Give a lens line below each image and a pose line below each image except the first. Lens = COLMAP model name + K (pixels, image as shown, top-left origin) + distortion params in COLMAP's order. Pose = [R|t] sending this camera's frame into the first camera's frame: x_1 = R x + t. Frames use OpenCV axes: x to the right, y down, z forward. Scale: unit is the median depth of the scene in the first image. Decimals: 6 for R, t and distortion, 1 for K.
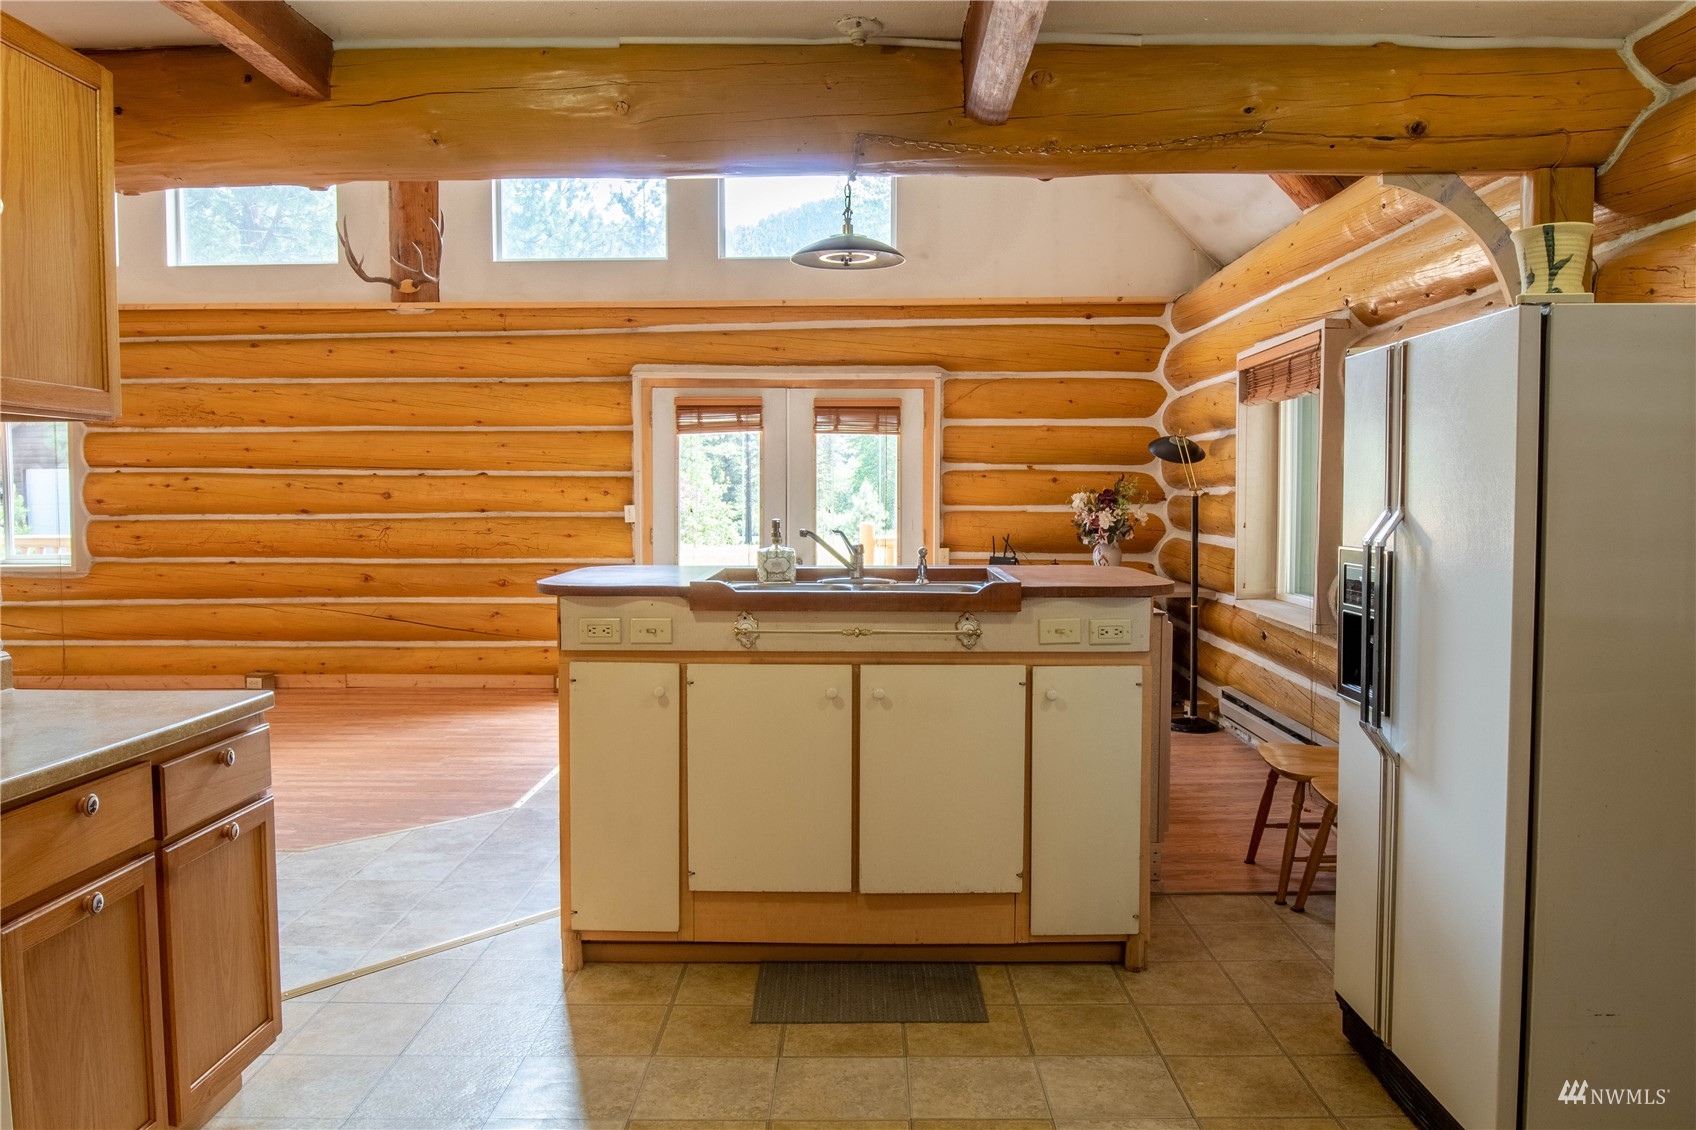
lens RADIAL K [[1264.6, 0, 854.0], [0, 1264.6, 579.1], [0, 0, 1]] dist [-0.029065, -0.006180]
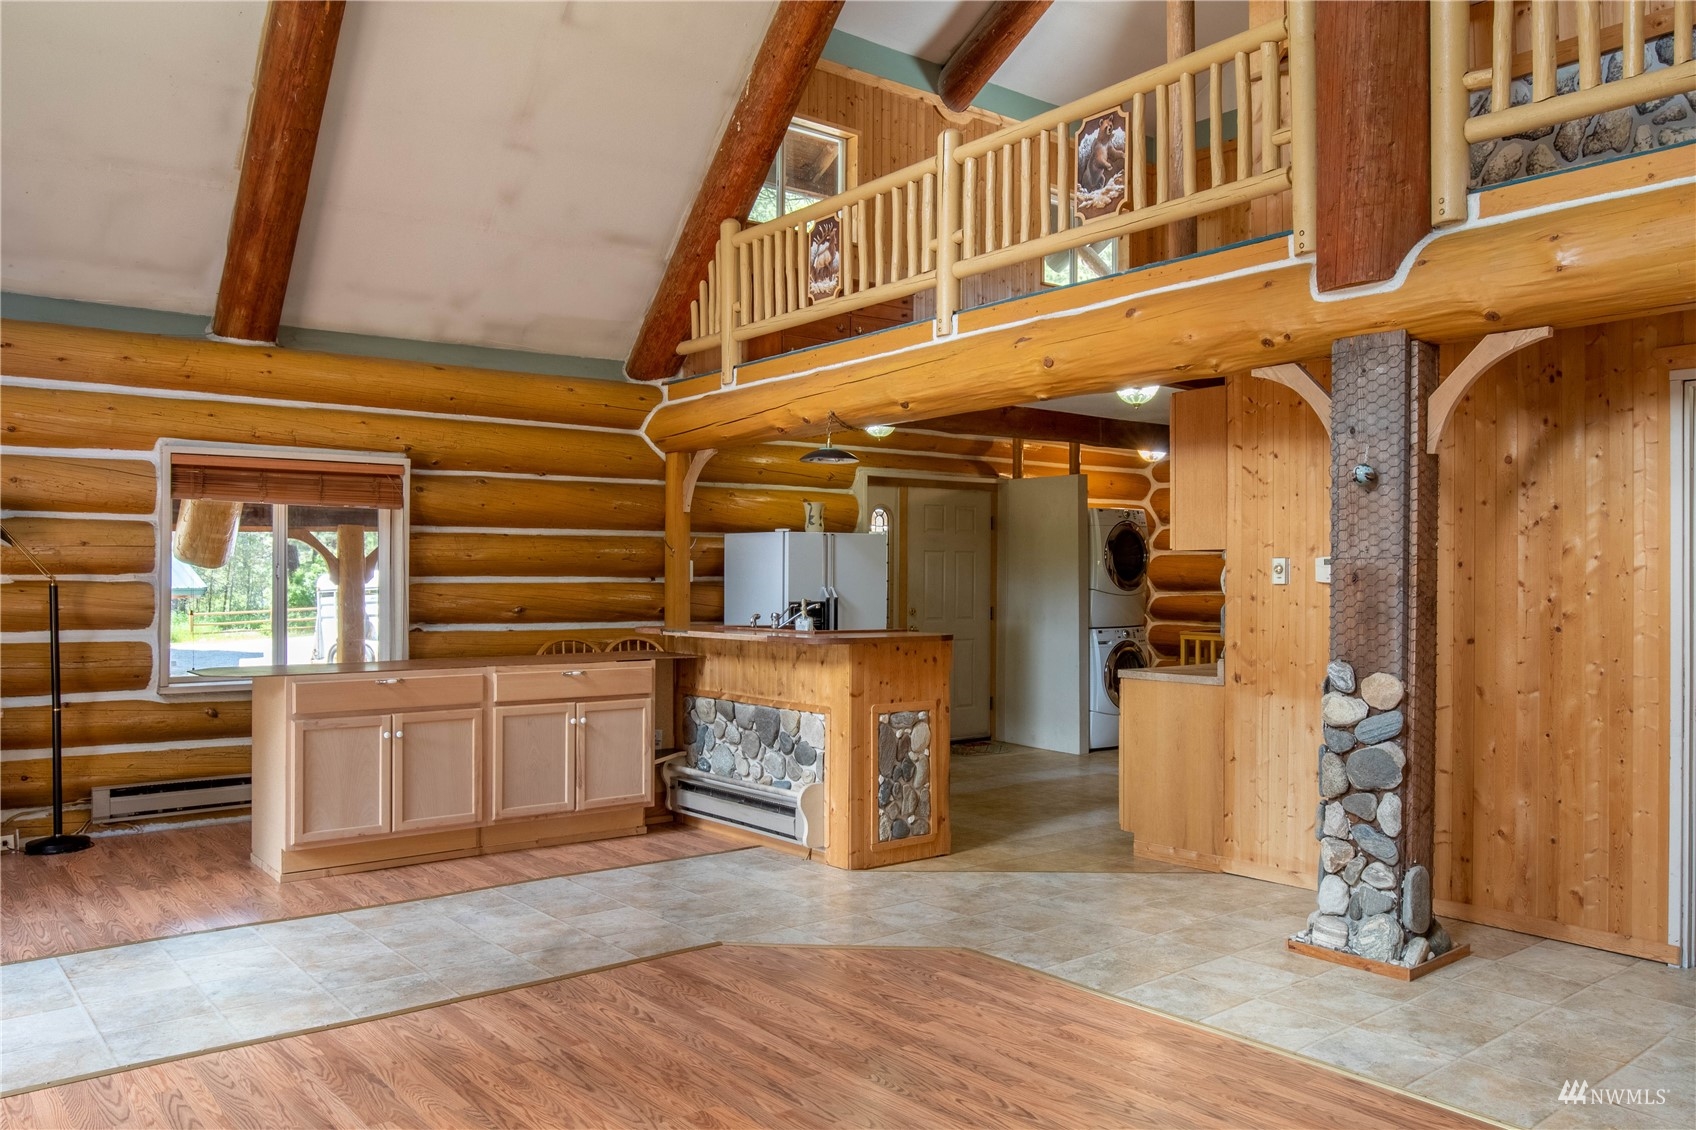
lens RADIAL K [[1264.6, 0, 848.1], [0, 1264.6, 570.1], [0, 0, 1]] dist [-0.029065, -0.006180]
pose [[-0.624755, 0.015332, 0.780671, -0.665002], [0.070222, 0.996859, 0.036619, -0.071325], [-0.777657, 0.077698, -0.623869, 0.951292]]
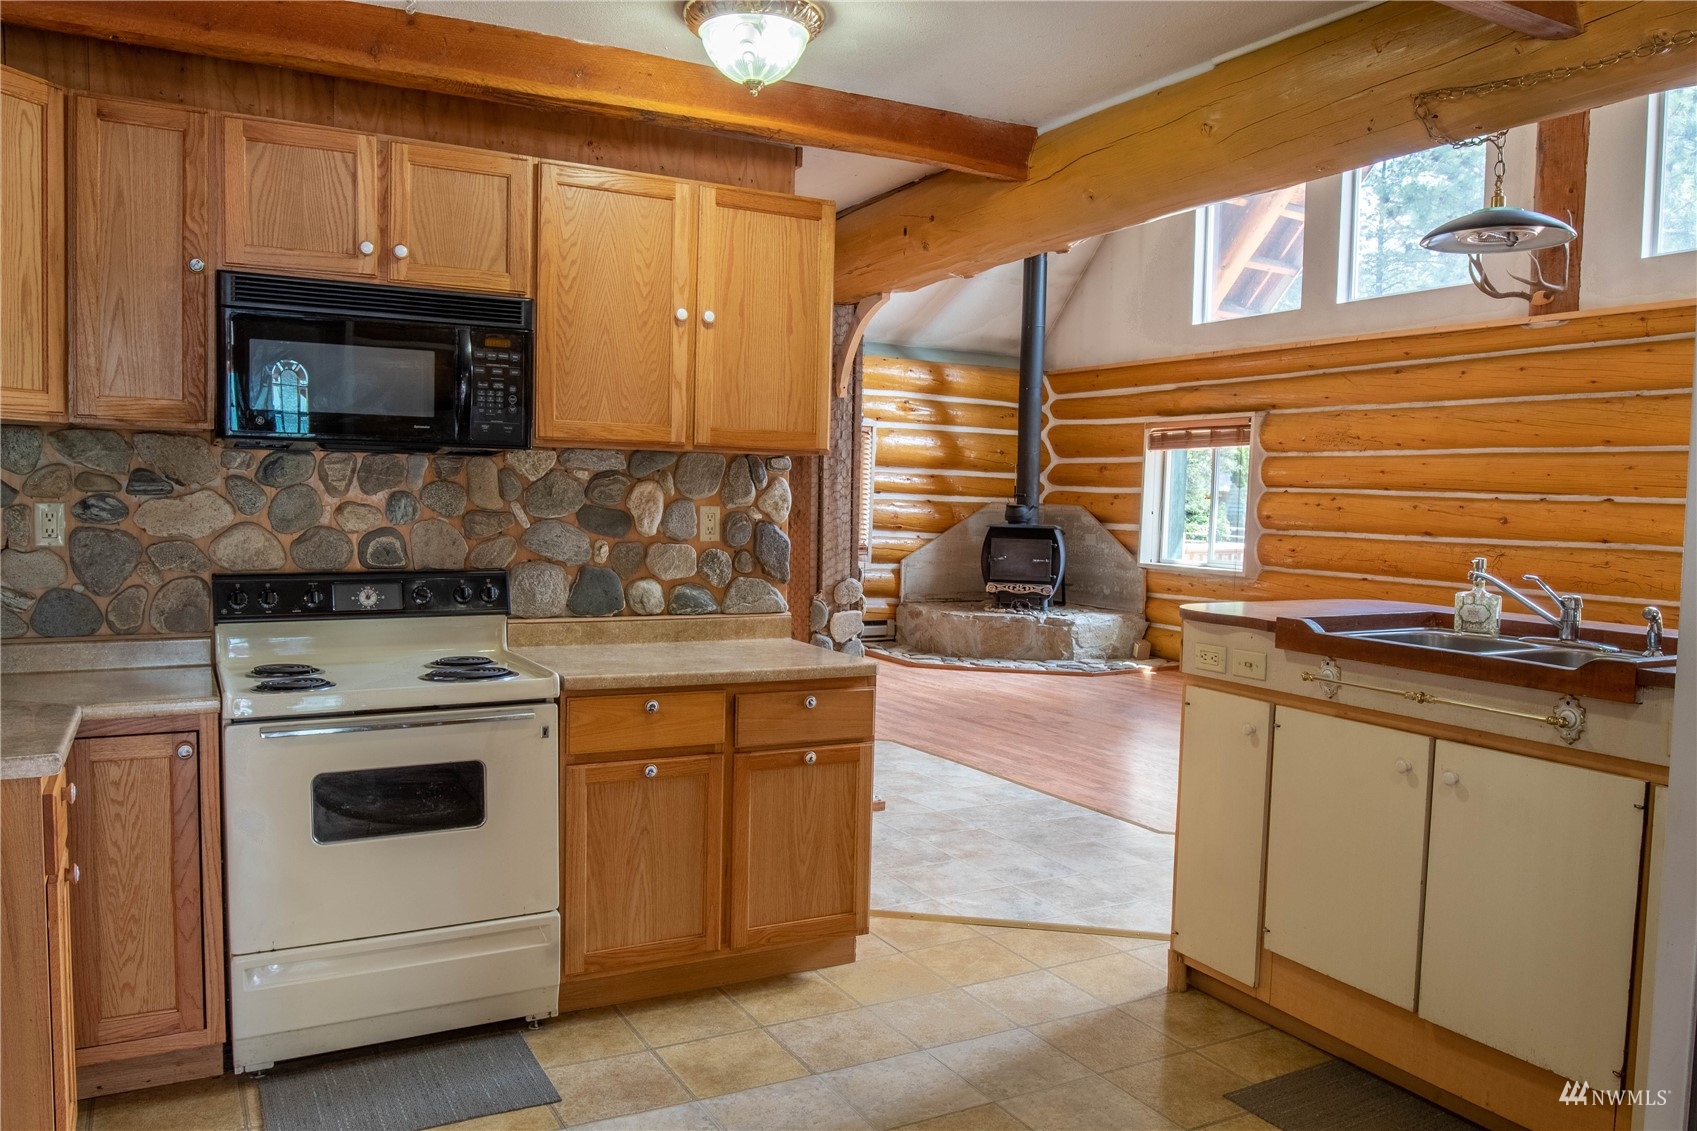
lens RADIAL K [[1265.4, 0, 863.1], [0, 1265.4, 576.7], [0, 0, 1]] dist [-0.029065, -0.006180]
pose [[0.486144, 0.069368, -0.871121, 0.223131], [-0.085414, 0.995843, 0.031633, -0.013009], [0.869695, 0.059027, 0.490048, 0.117622]]
